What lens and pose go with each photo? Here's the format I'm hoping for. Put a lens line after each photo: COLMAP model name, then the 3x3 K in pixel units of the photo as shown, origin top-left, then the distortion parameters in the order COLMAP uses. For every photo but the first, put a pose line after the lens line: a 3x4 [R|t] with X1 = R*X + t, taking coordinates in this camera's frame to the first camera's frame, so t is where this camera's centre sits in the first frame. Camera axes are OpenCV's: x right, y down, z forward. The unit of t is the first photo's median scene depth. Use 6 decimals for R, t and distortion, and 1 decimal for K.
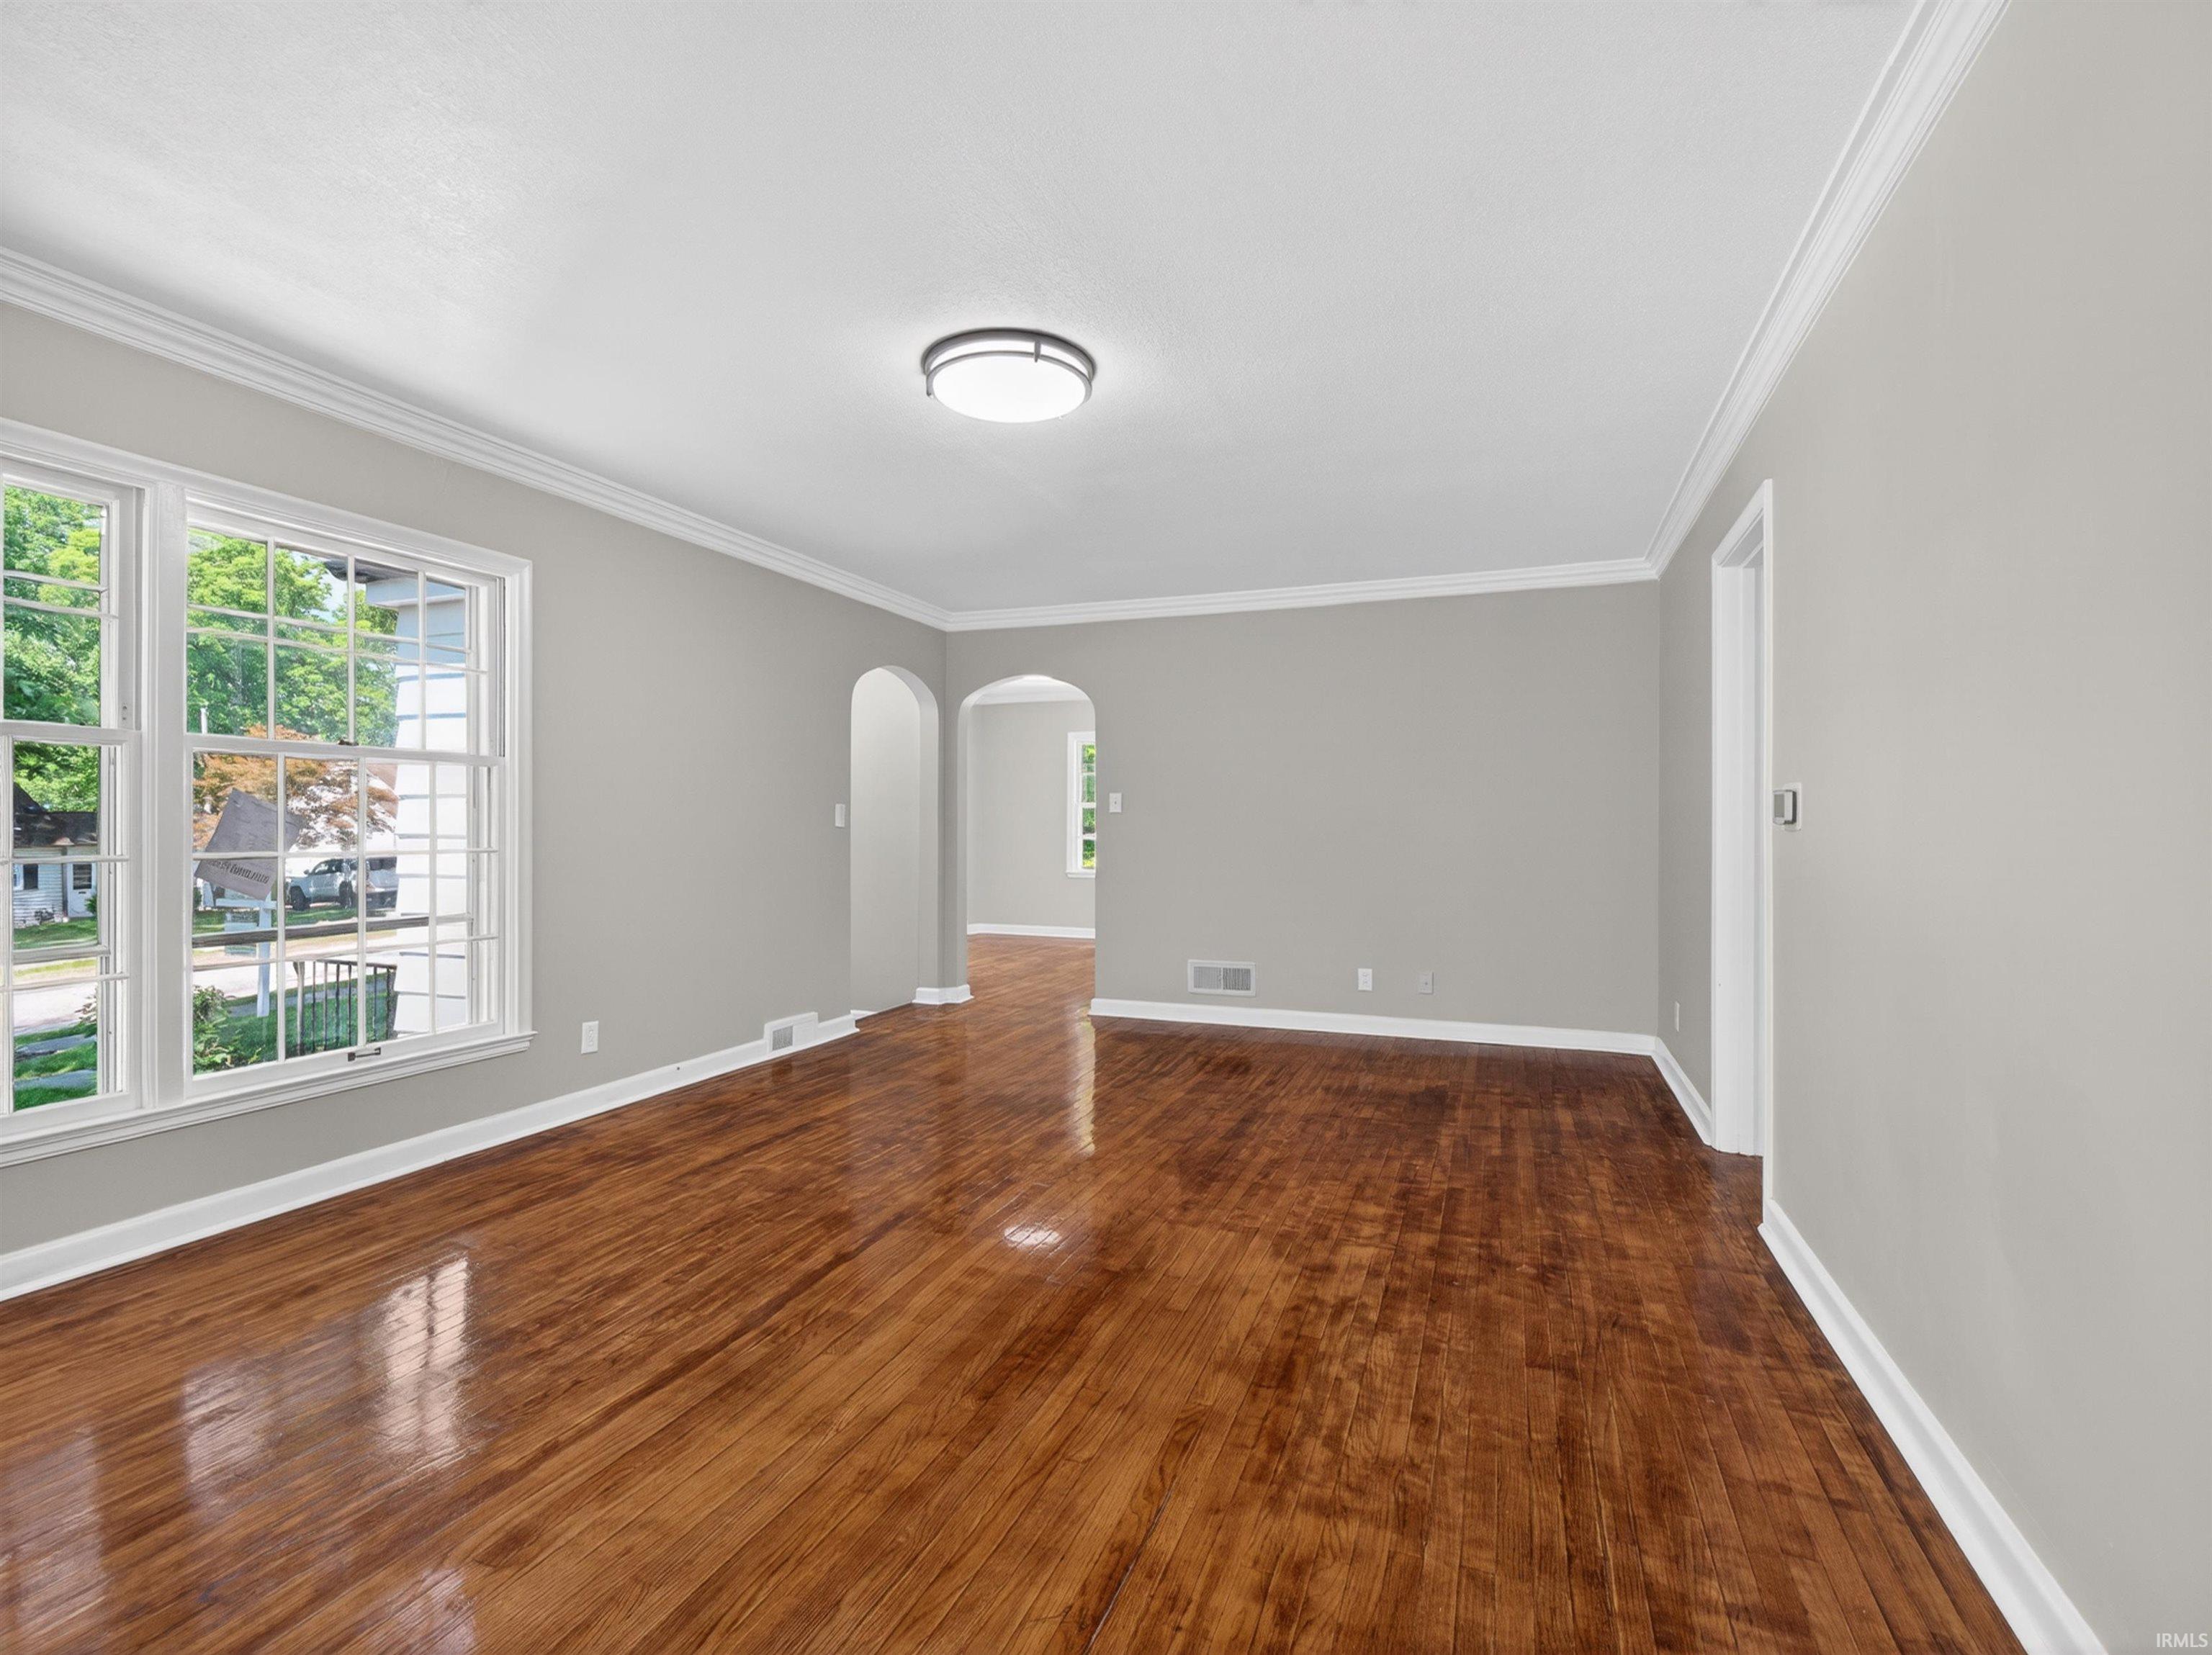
lens RADIAL K [[1049.4, 0, 1087.2], [0, 1049.4, 834.5], [0, 0, 1]] dist [-0.000963, -0.000452]
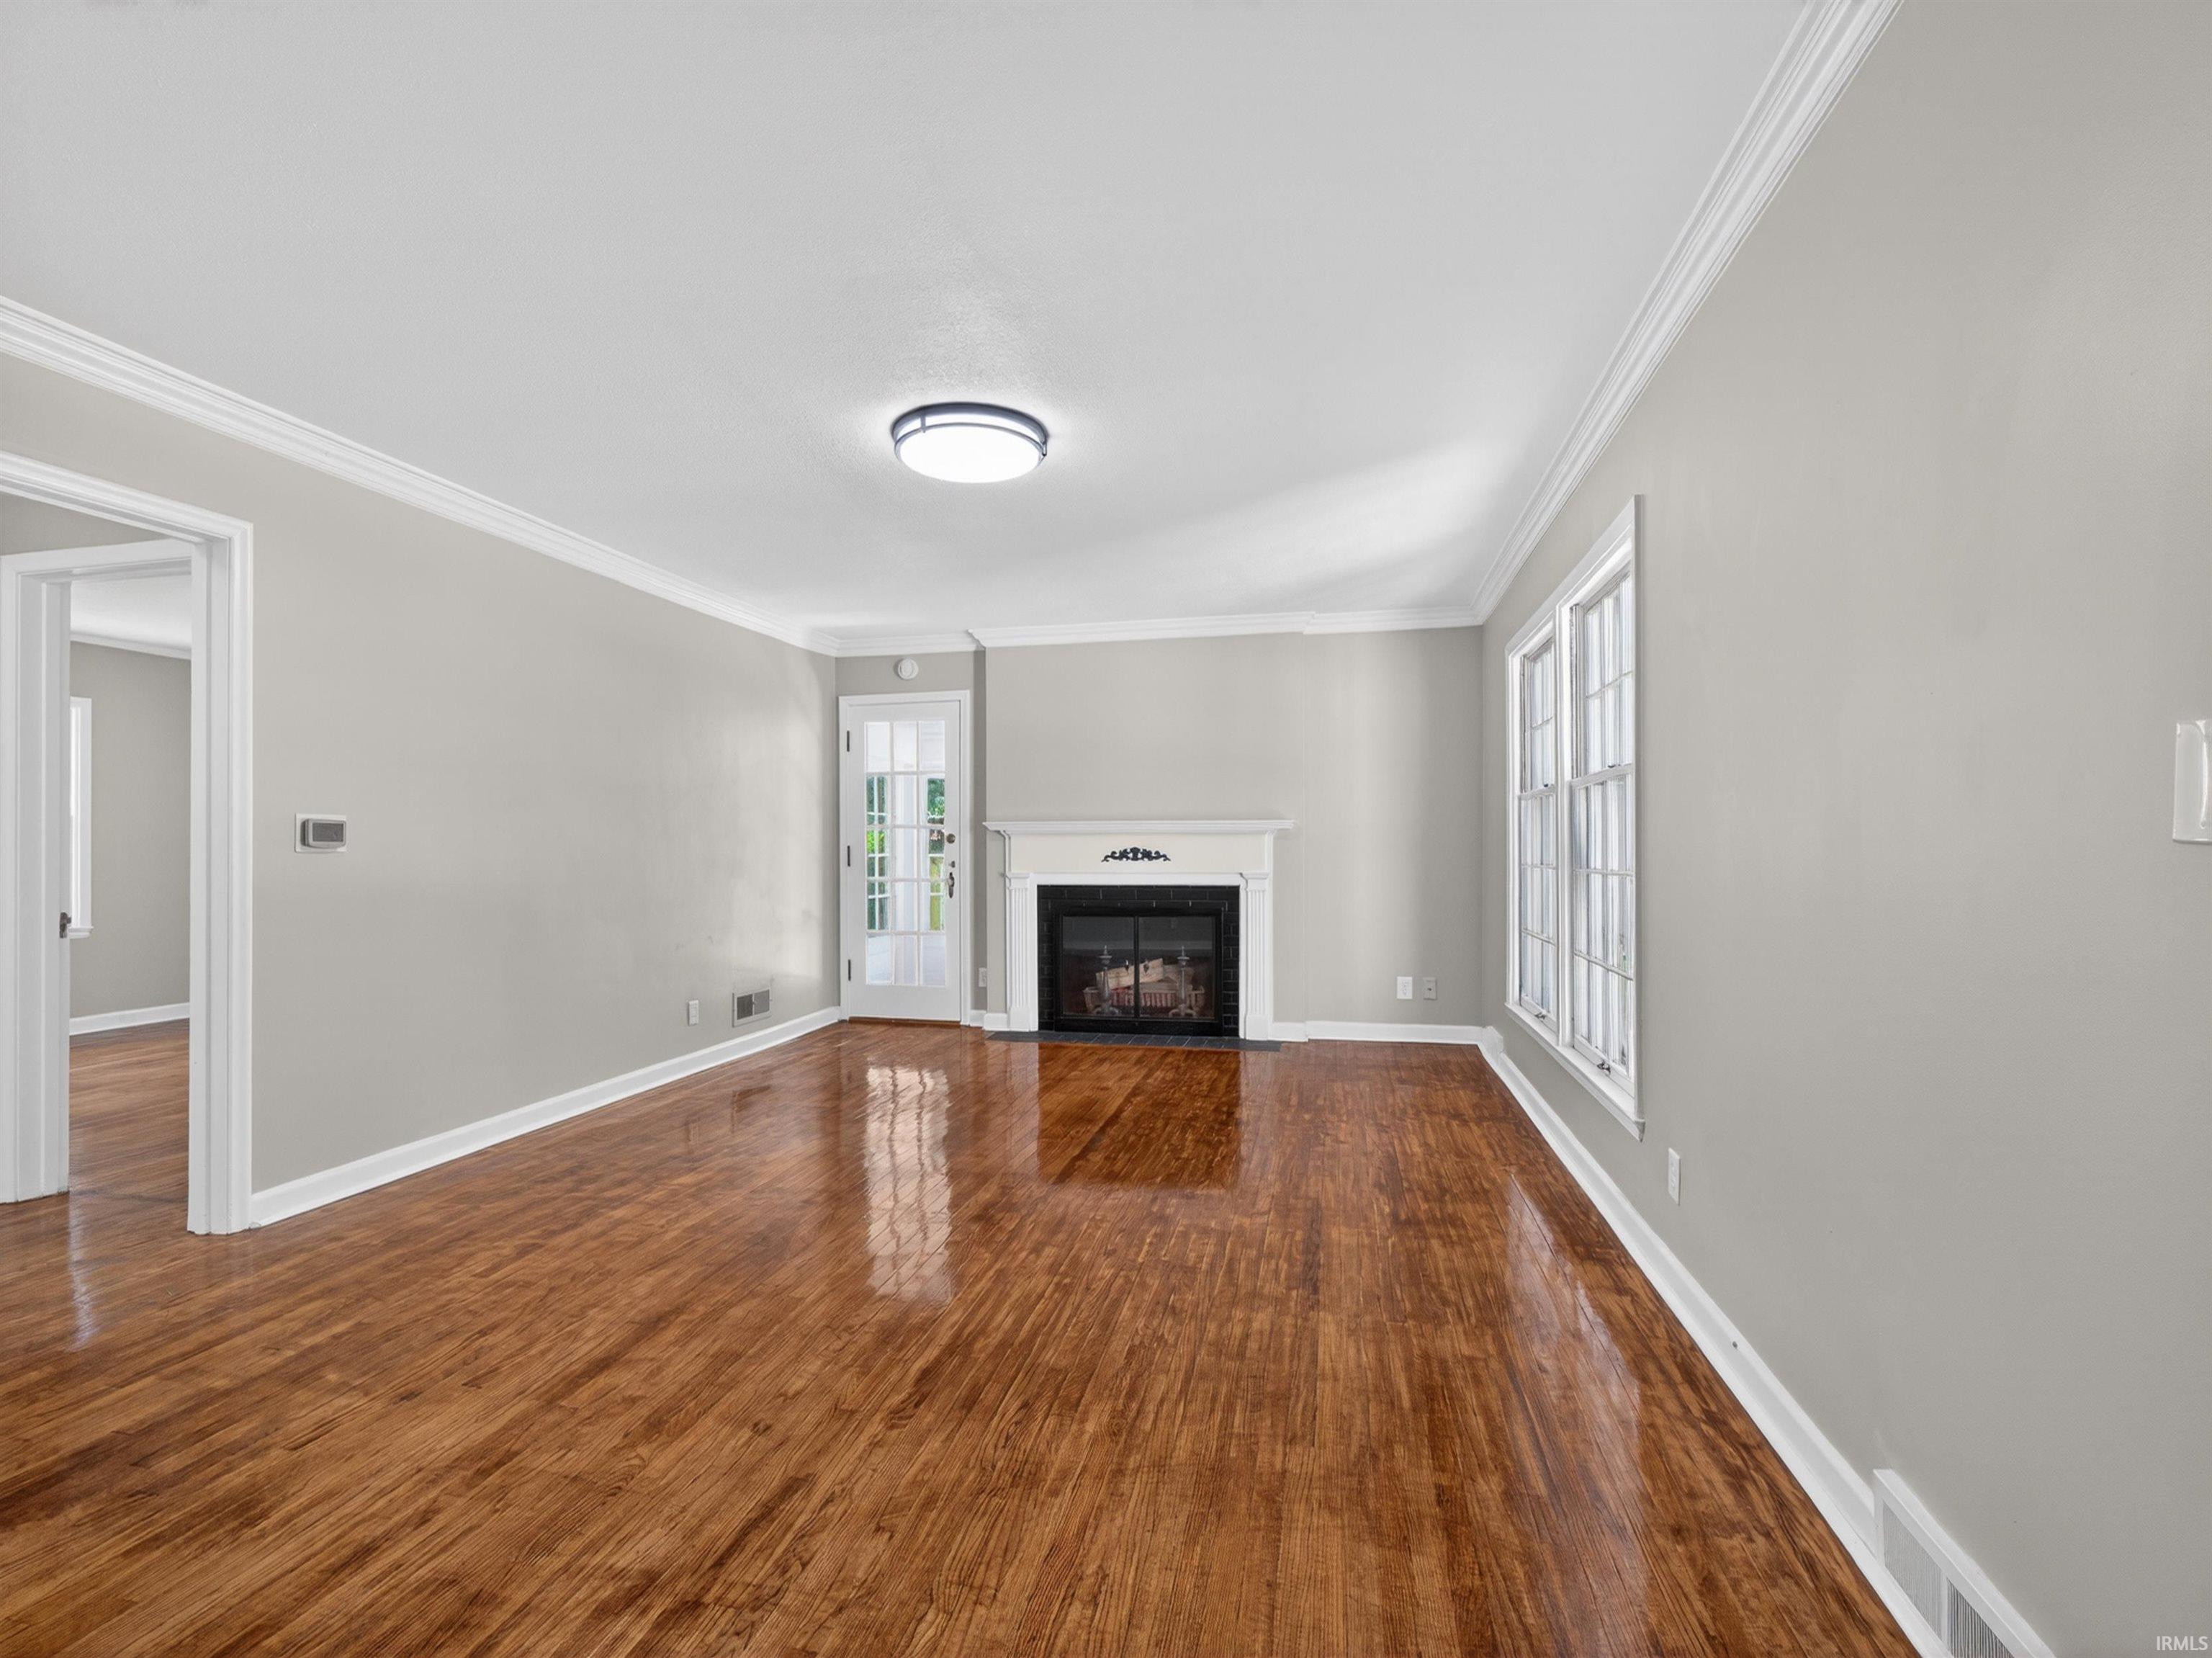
lens RADIAL K [[1049.6, 0, 1087.2], [0, 1049.6, 836.0], [0, 0, 1]] dist [-0.000963, -0.000452]
pose [[-0.989002, -0.001276, -0.147894, -0.029394], [-0.000456, 0.999984, -0.005579, -0.013232], [0.147899, -0.005450, -0.988987, 1.948161]]
